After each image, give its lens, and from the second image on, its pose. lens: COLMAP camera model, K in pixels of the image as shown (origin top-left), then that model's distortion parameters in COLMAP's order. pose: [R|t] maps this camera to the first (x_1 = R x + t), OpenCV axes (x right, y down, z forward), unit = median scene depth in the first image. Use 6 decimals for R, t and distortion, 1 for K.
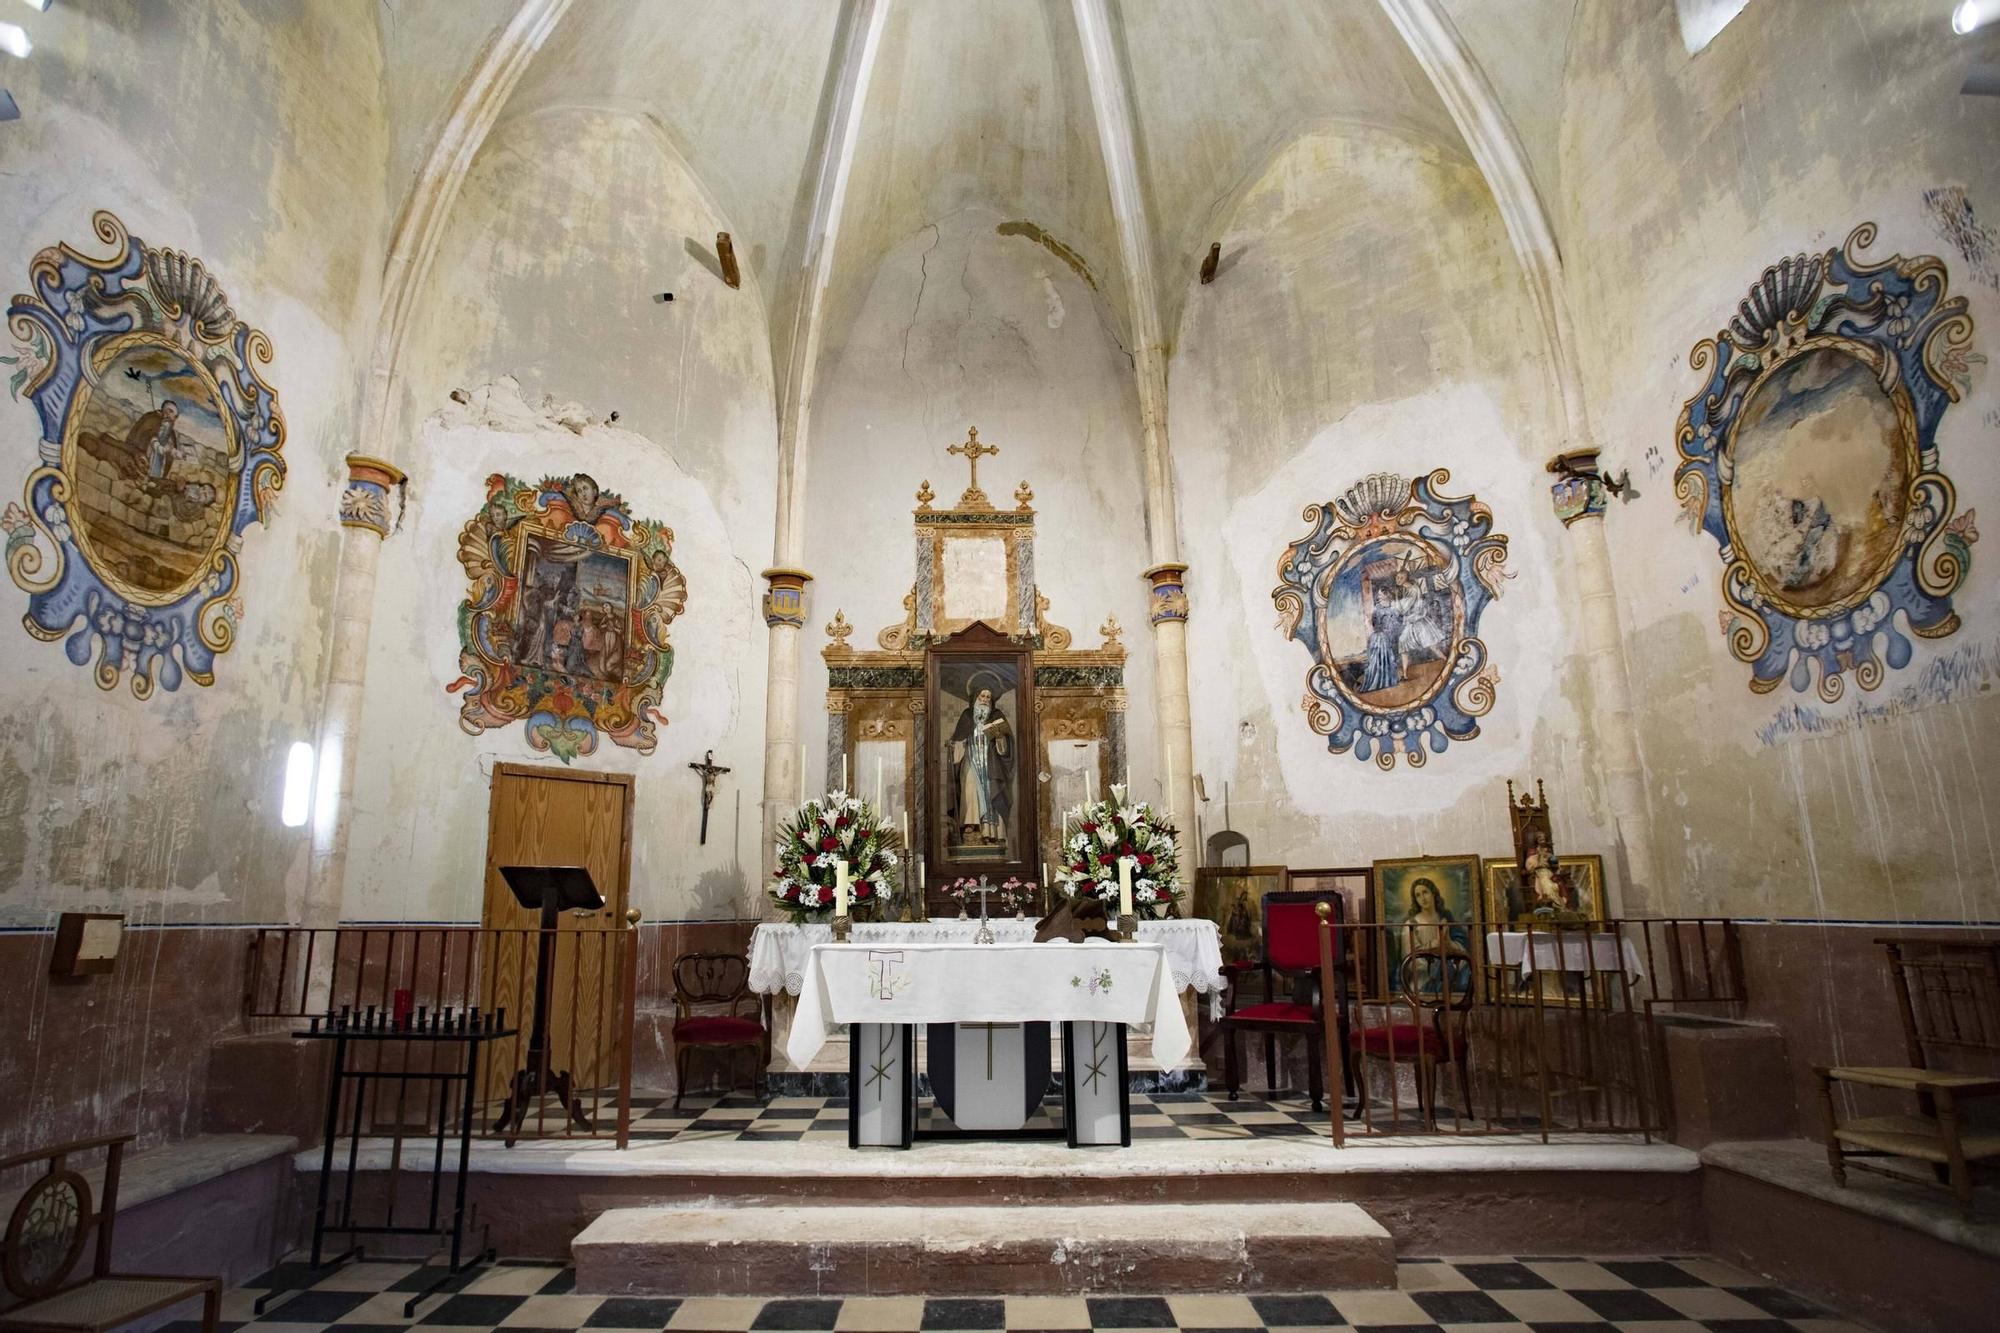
lens RADIAL K [[1031.4, 0, 976.8], [0, 1031.4, 672.8], [0, 0, 1]] dist [-0.089189, 0.048332]
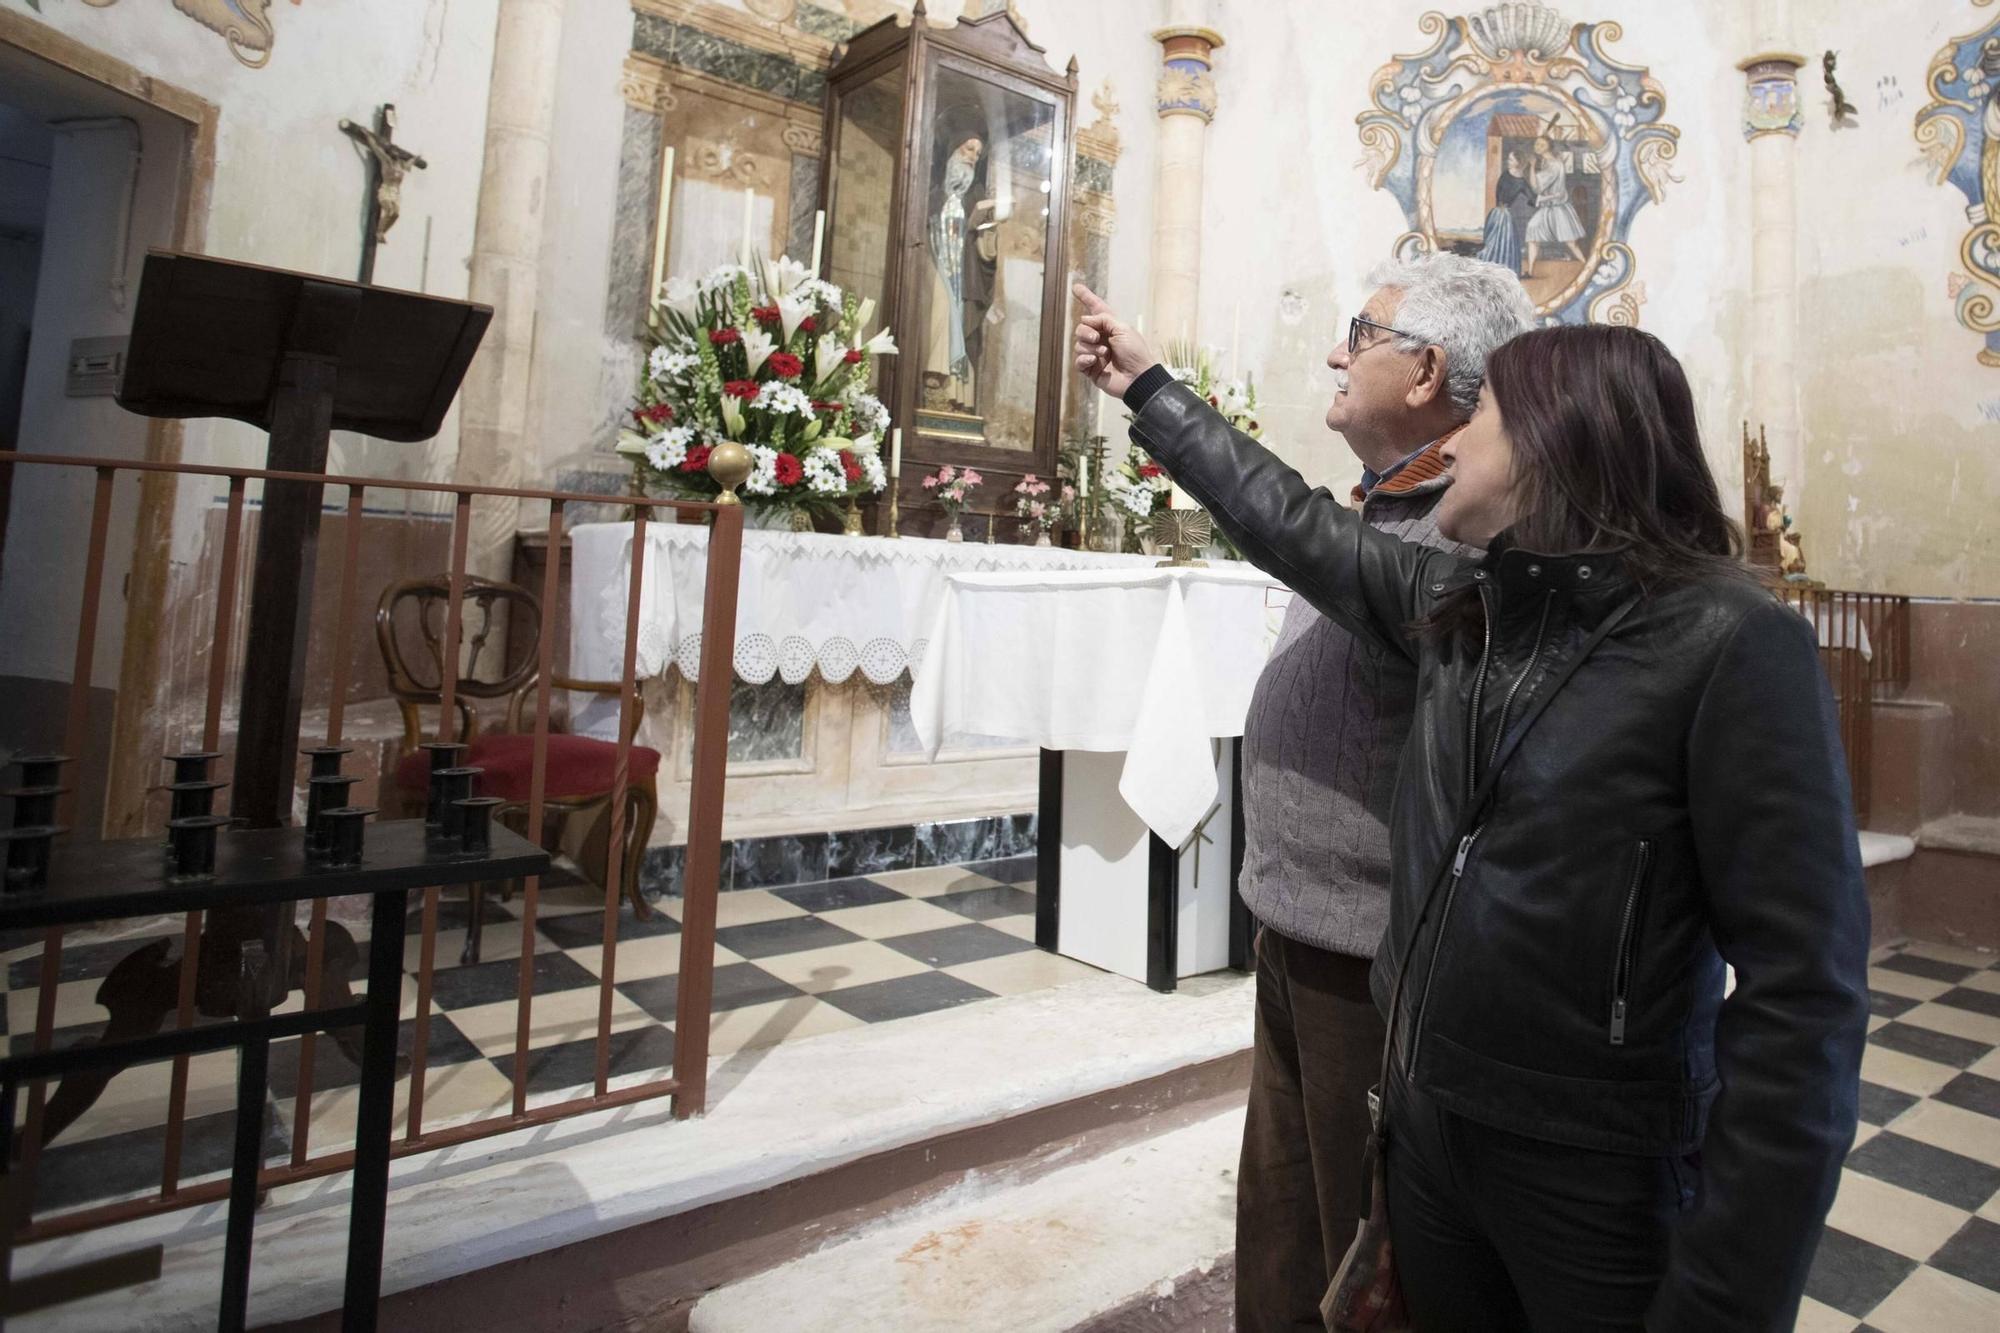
lens RADIAL K [[1276.8, 0, 1260.9], [0, 1276.8, 485.0], [0, 0, 1]] dist [-0.083875, 0.043629]
pose [[0.717075, 0.094704, 0.690532, -0.360723], [-0.200966, 0.976743, 0.074734, 0.125962], [-0.667395, -0.192363, 0.719430, 0.404850]]
